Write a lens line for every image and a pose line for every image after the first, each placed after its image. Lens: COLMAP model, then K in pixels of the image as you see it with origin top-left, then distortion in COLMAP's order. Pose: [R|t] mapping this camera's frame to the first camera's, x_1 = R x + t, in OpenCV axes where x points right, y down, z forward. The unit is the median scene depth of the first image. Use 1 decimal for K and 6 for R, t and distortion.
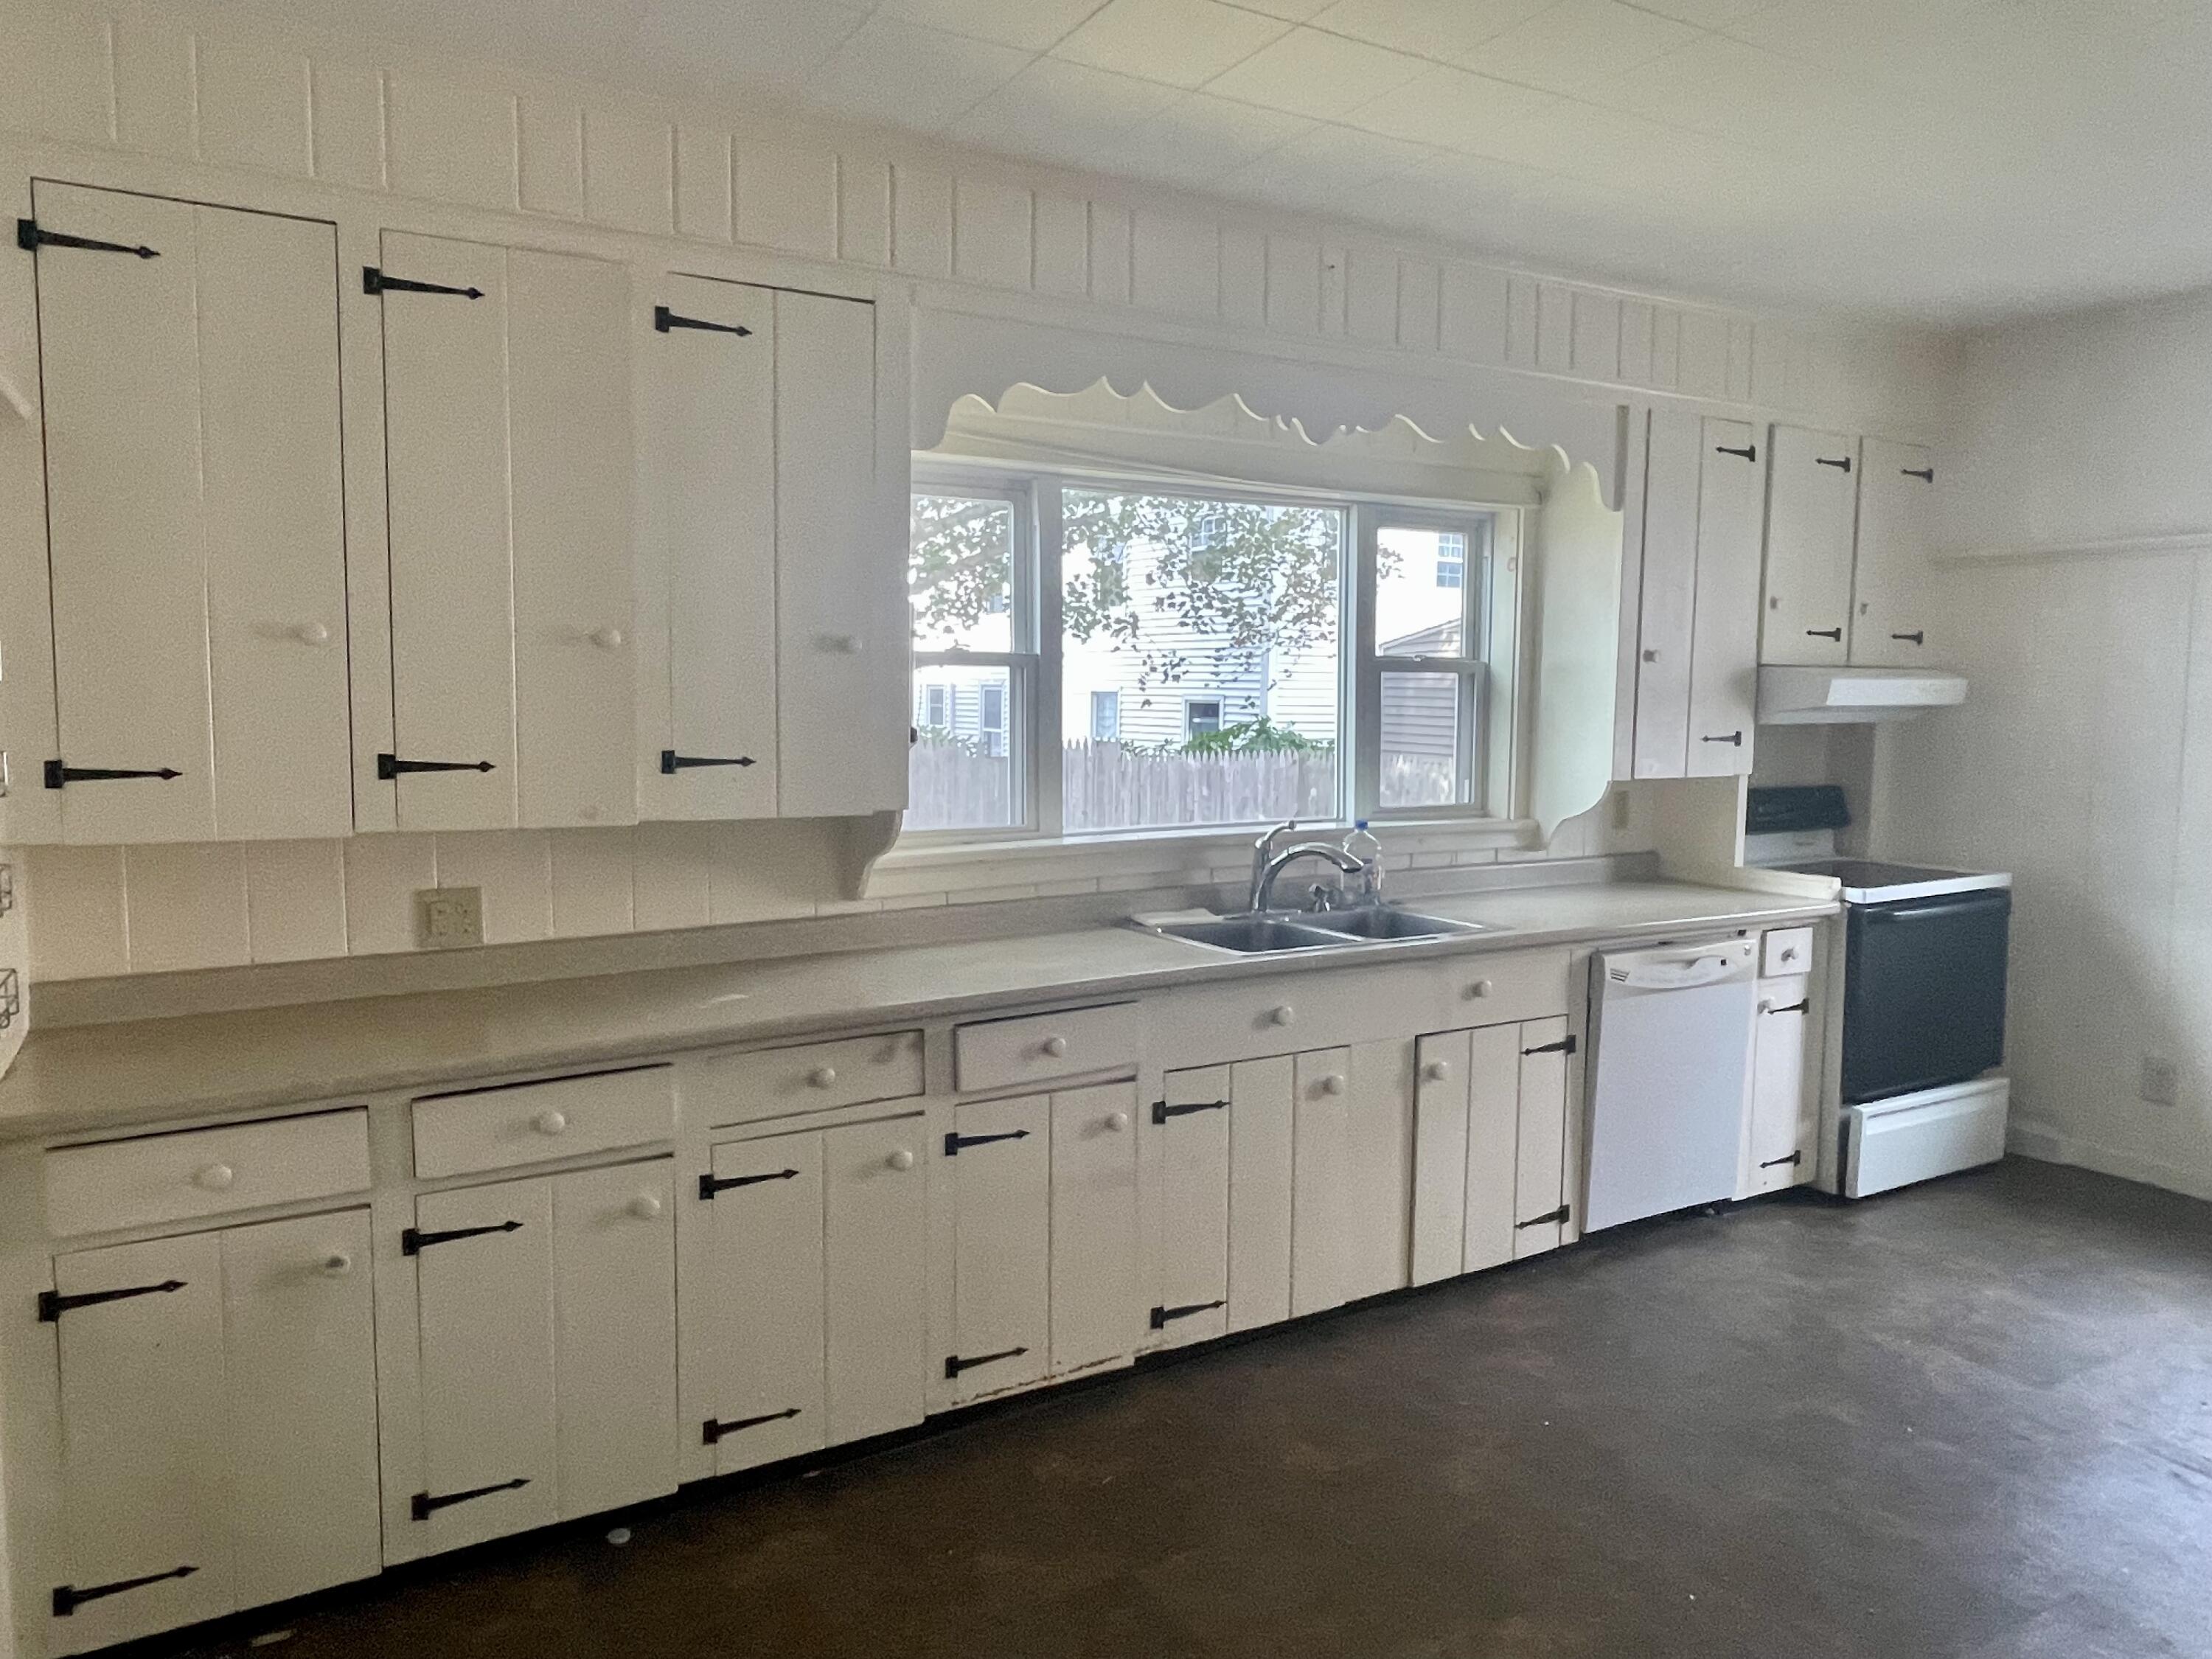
lens RADIAL K [[1458.4, 0, 1102.9], [0, 1458.4, 825.8], [0, 0, 1]] dist [0.000789, -0.002832]
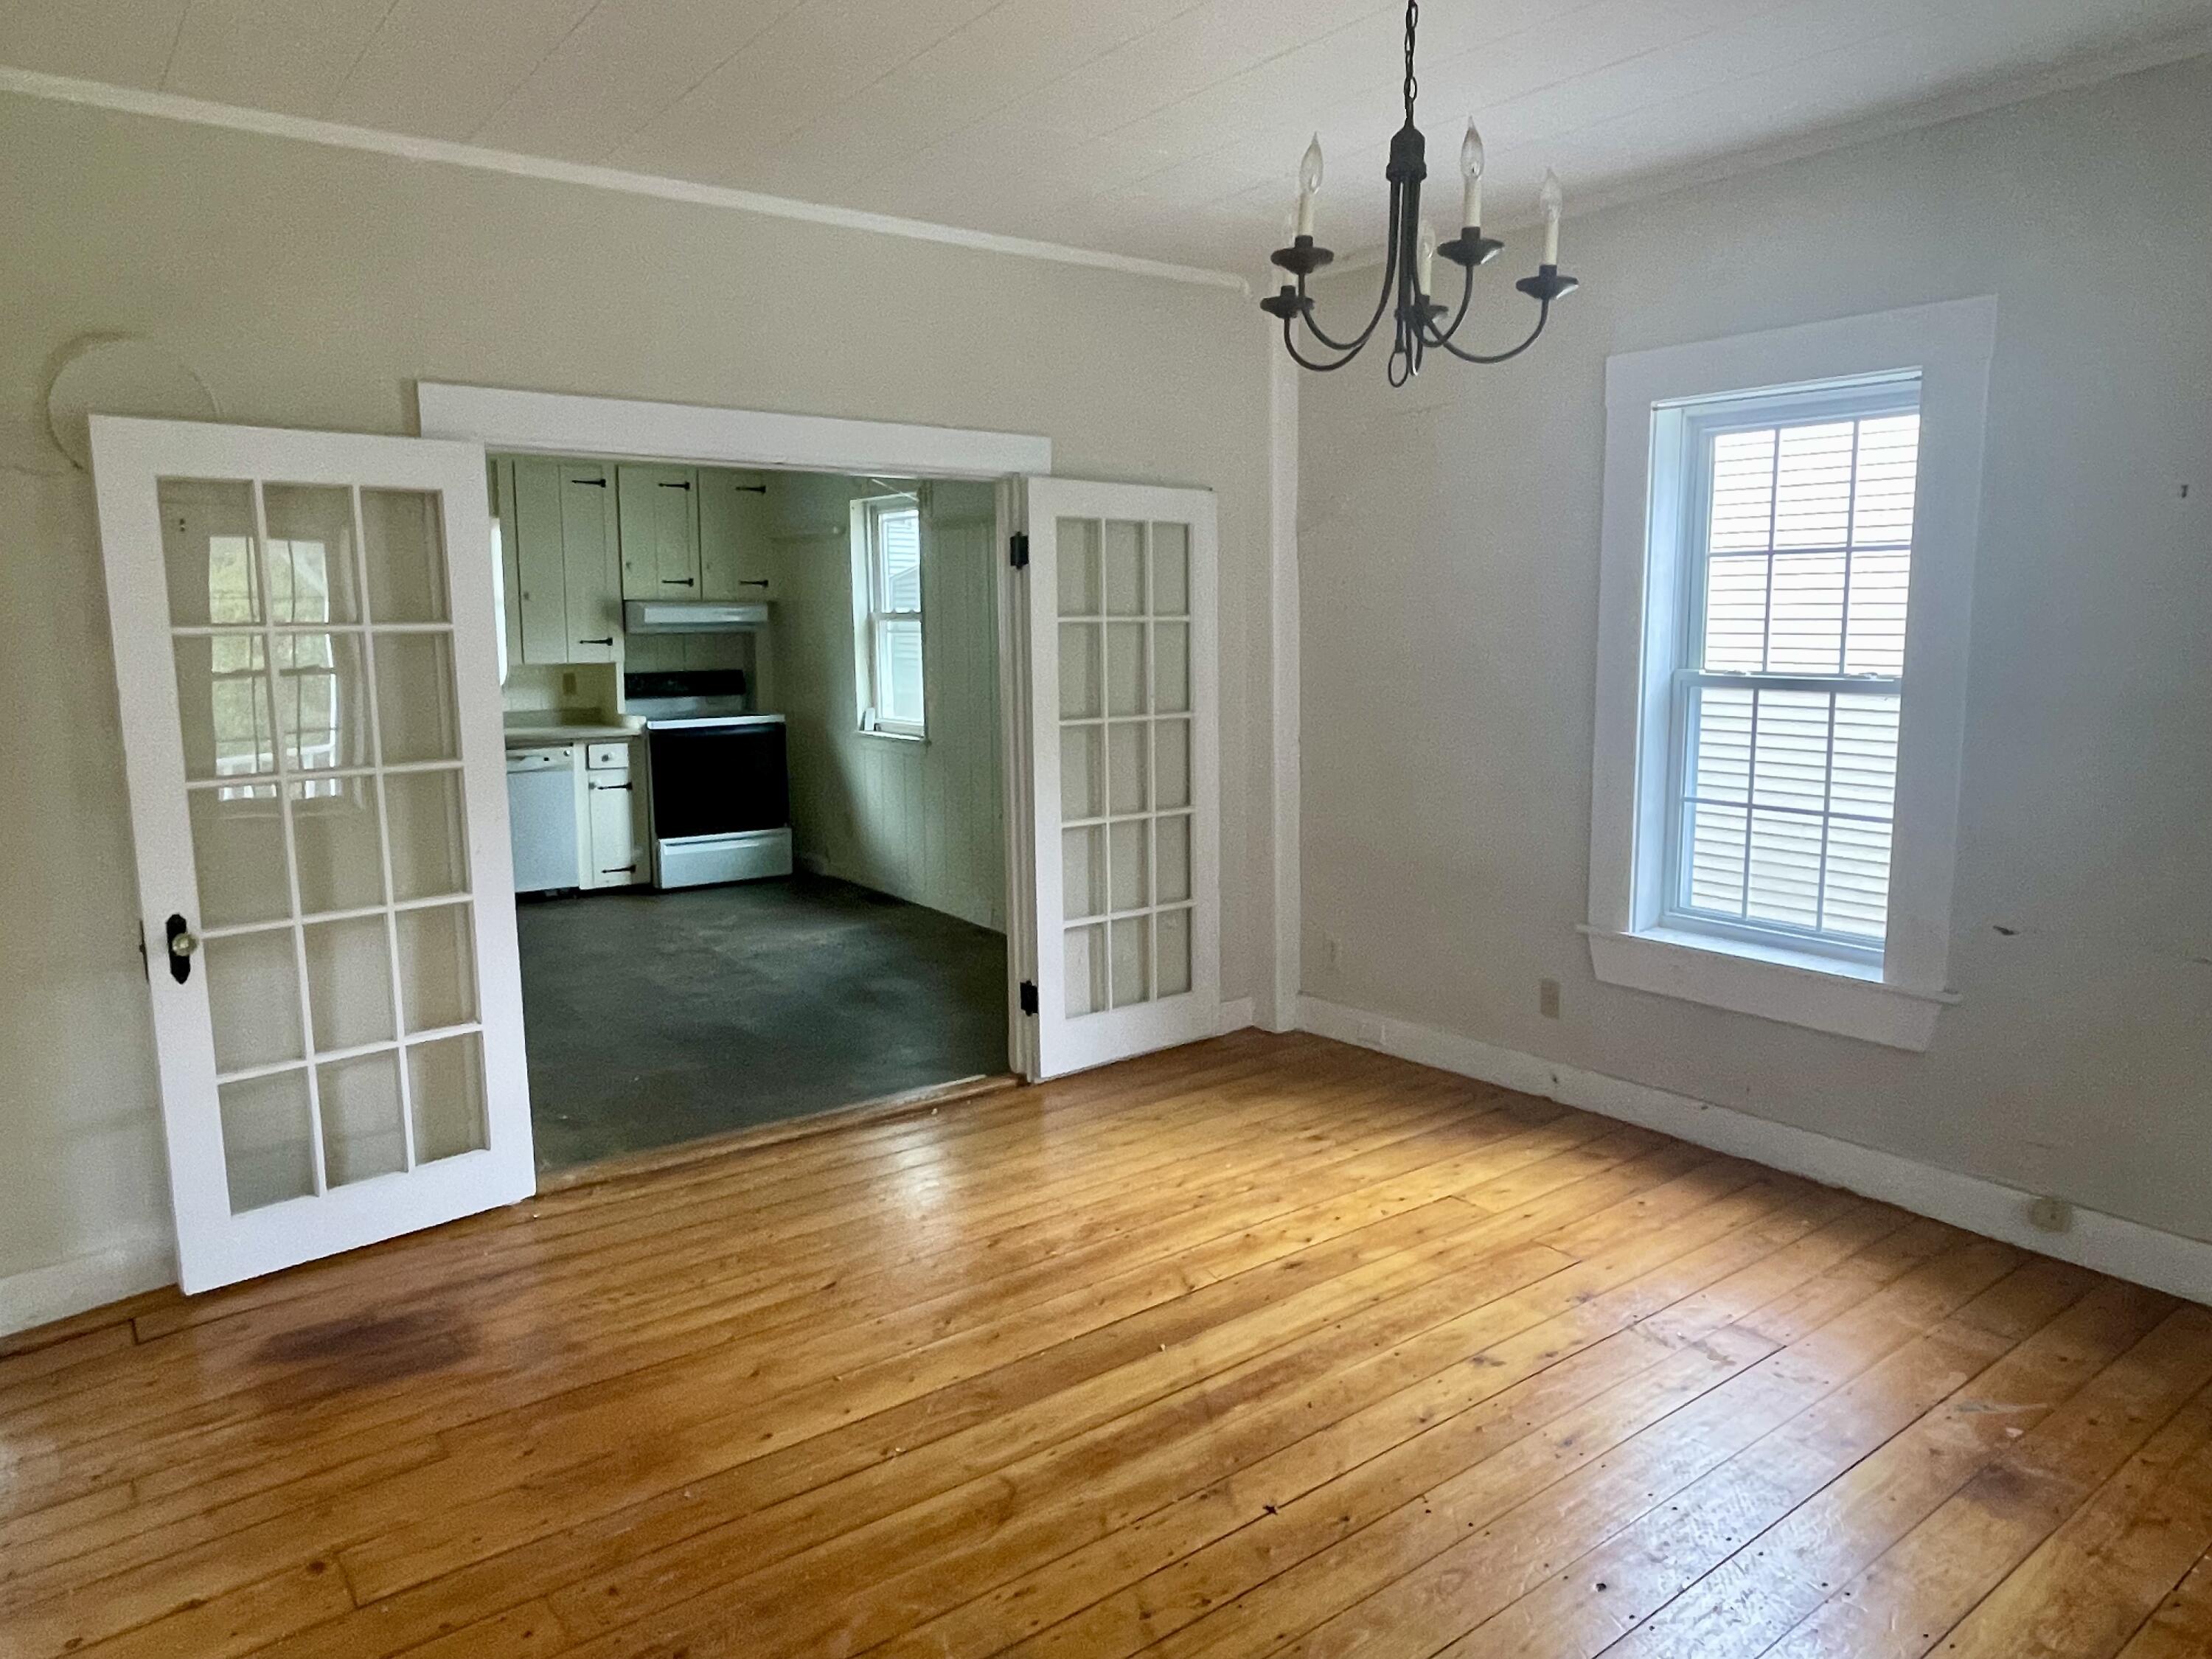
lens RADIAL K [[1477.3, 0, 1094.1], [0, 1477.3, 836.4], [0, 0, 1]] dist [-0.004003, 0.006659]
pose [[0.994366, -0.025511, 0.102885, 0.937594], [0.020119, 0.998386, 0.053113, 0.107156], [-0.104074, -0.050744, 0.993274, -0.992855]]
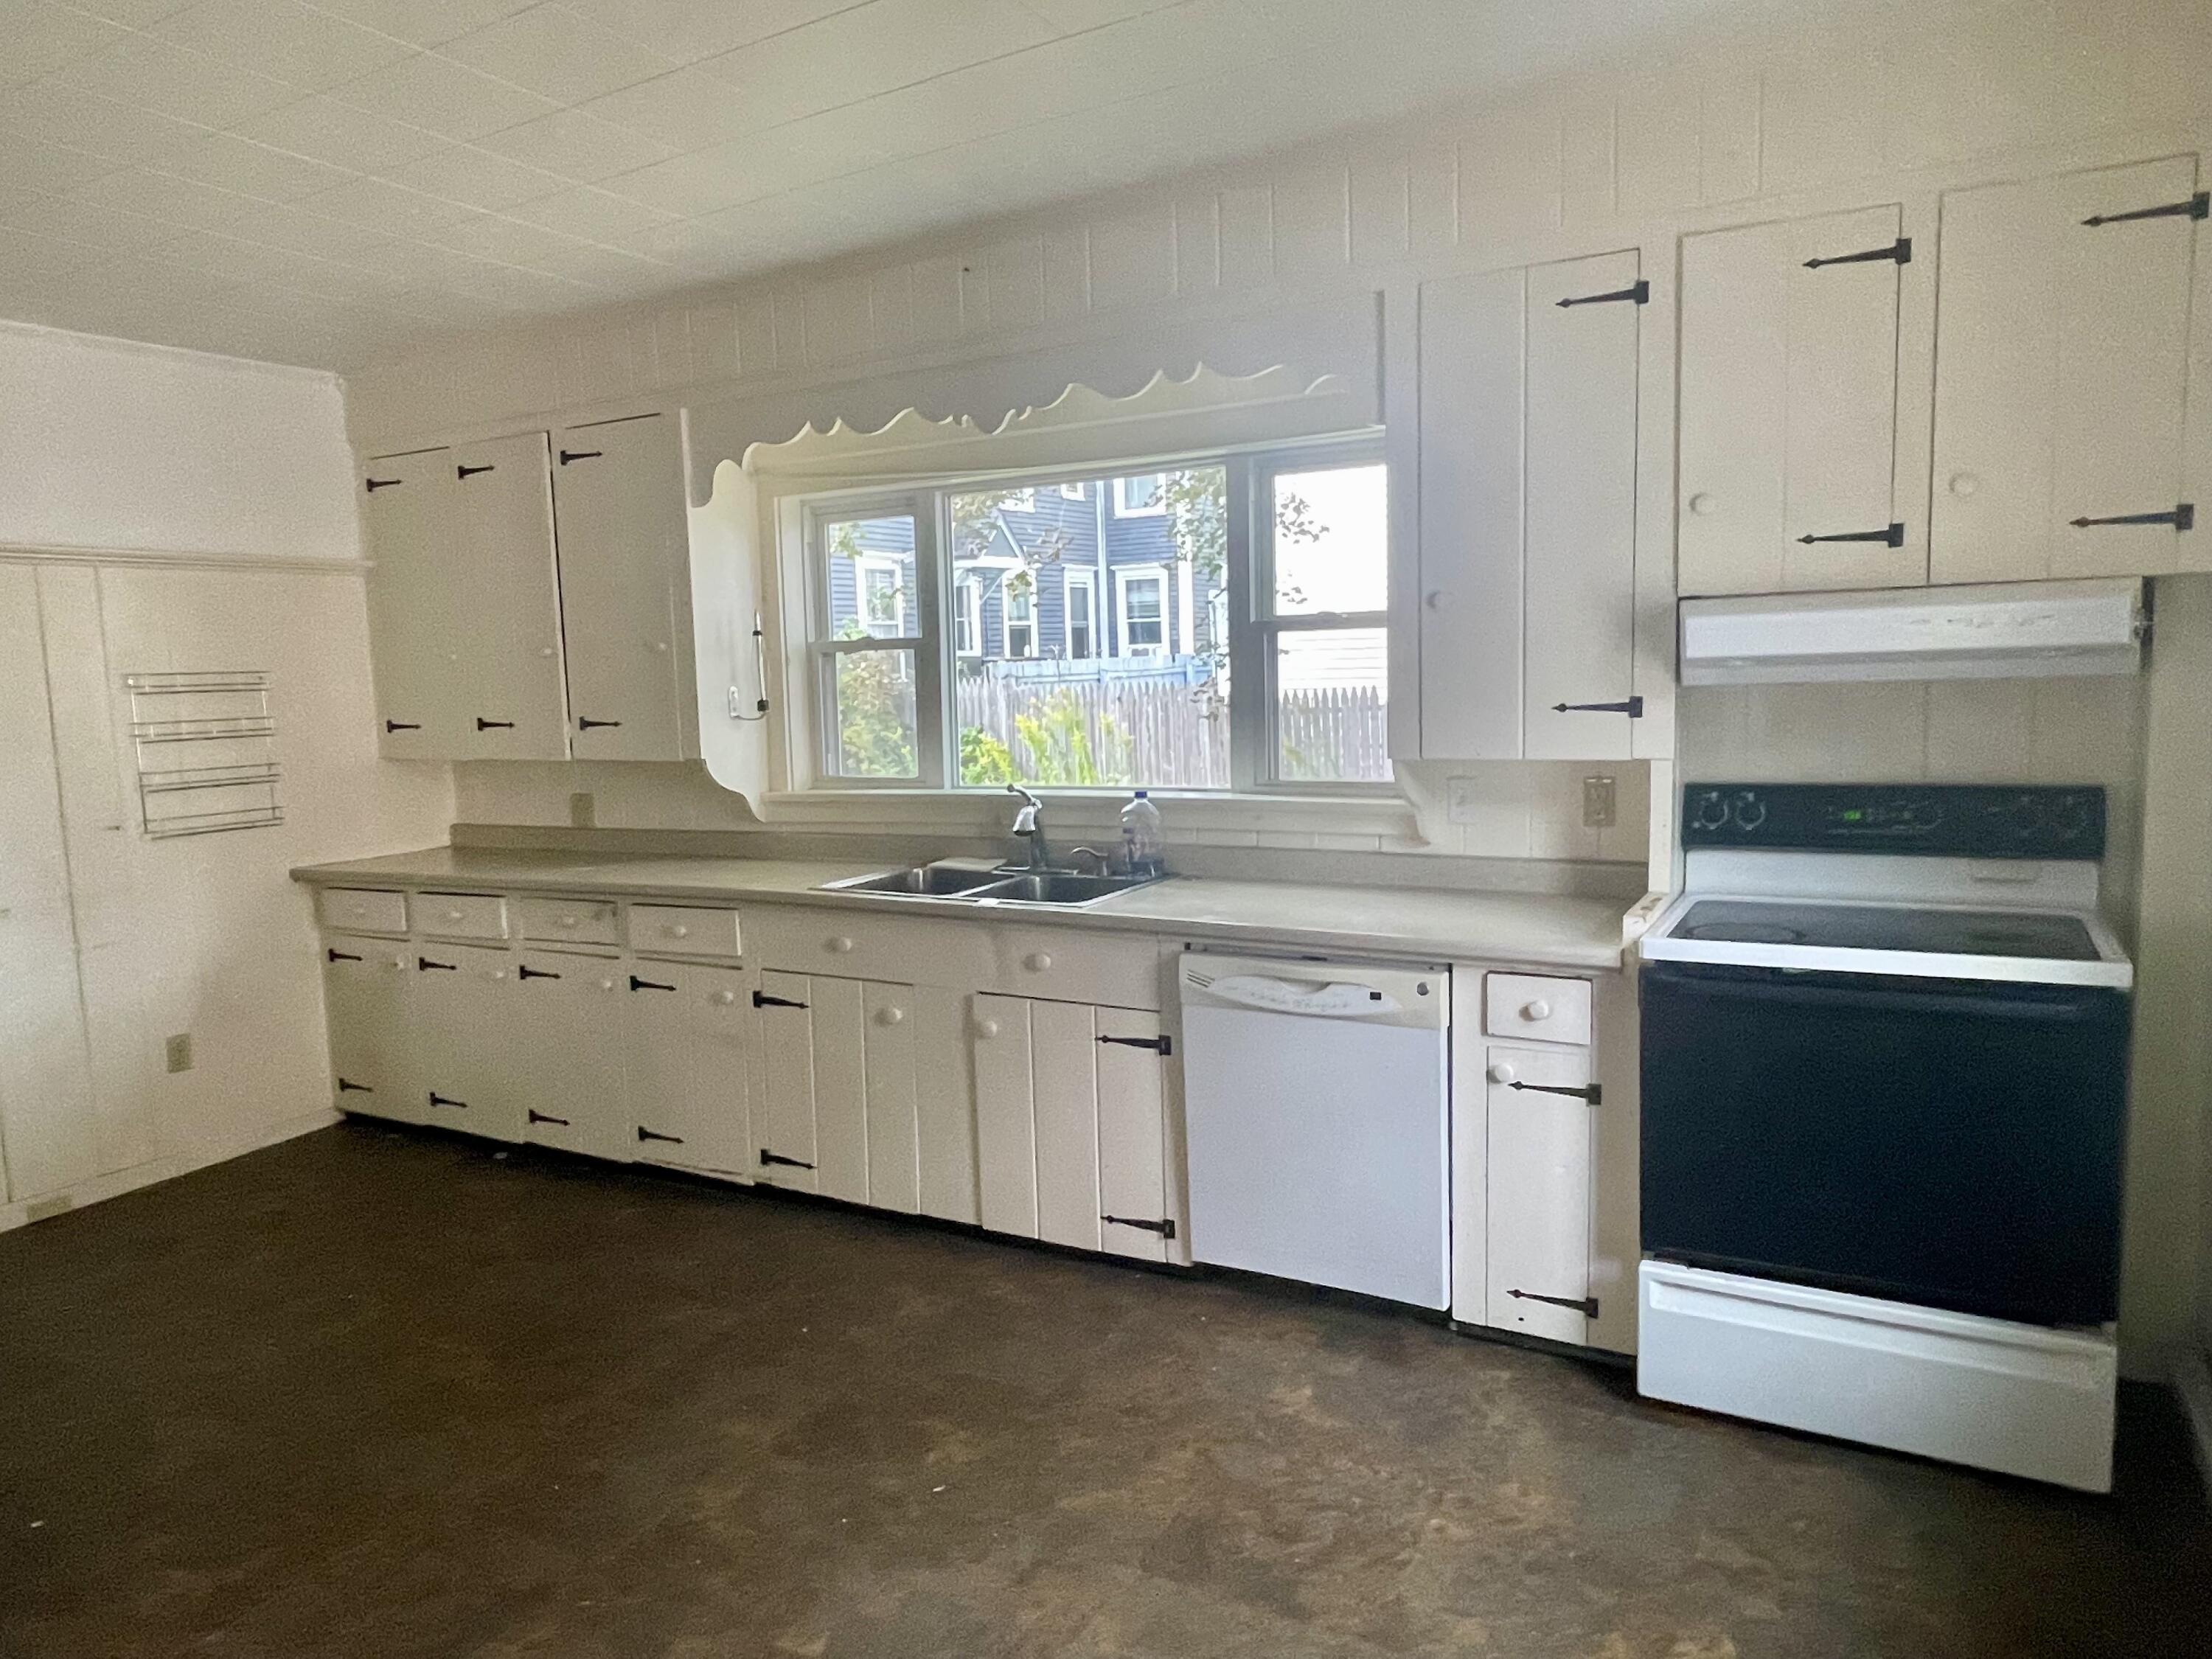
lens RADIAL K [[1445.5, 0, 1106.0], [0, 1445.5, 829.5], [0, 0, 1]] dist [-0.006641, 0.000383]
pose [[0.508377, 0.077510, -0.857639, 1.013147], [-0.042826, 0.996984, 0.064717, -0.039420], [0.860069, 0.003828, 0.510163, 0.482165]]
